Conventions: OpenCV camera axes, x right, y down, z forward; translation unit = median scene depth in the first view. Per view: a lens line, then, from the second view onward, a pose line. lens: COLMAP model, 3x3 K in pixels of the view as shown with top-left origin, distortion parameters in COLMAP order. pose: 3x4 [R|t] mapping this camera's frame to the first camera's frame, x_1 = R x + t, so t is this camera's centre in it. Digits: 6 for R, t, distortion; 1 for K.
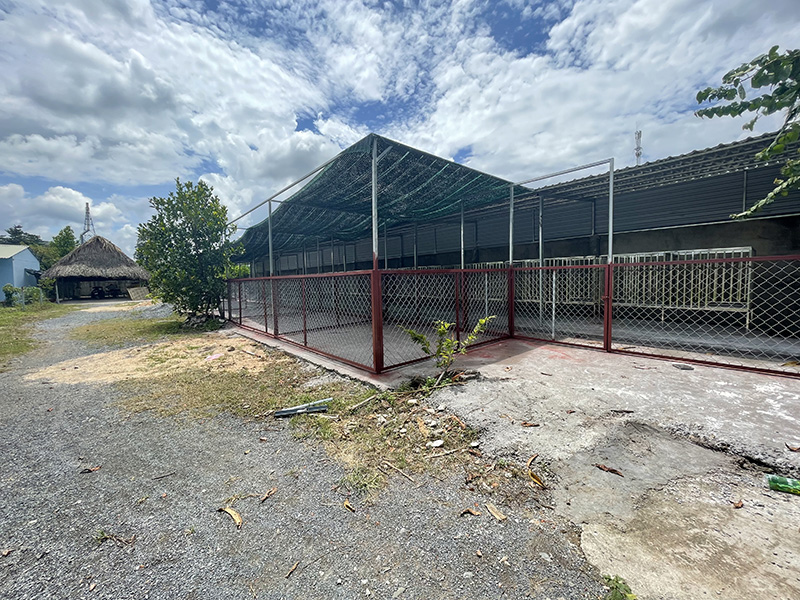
lens RADIAL K [[317.4, 0, 400.0], [0, 317.4, 300.0], [0, 0, 1]] dist [-0.000506, -0.000041]
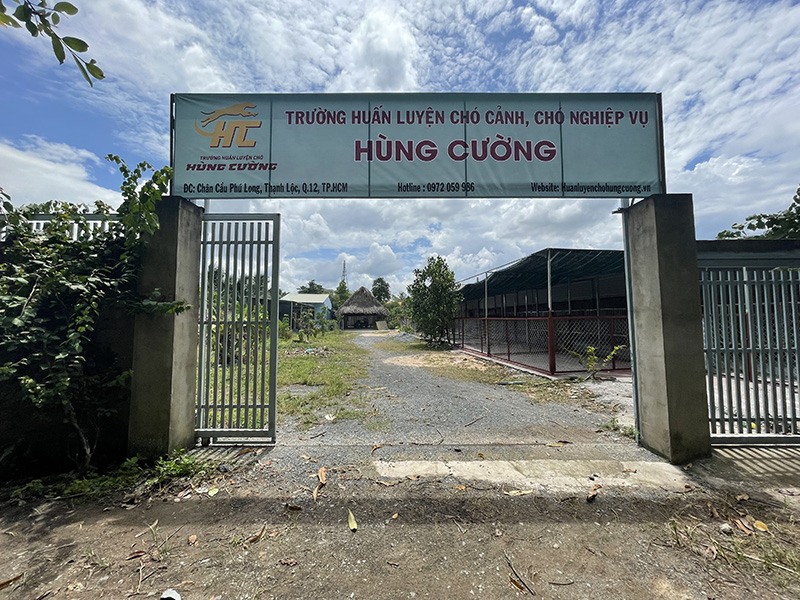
lens RADIAL K [[317.4, 0, 400.0], [0, 317.4, 300.0], [0, 0, 1]] dist [-0.000506, -0.000041]
pose [[0.833486, -0.015842, -0.552313, 0.091614], [-0.047804, 0.993773, -0.100645, 0.013988], [0.550468, 0.110289, 0.827539, -0.441109]]
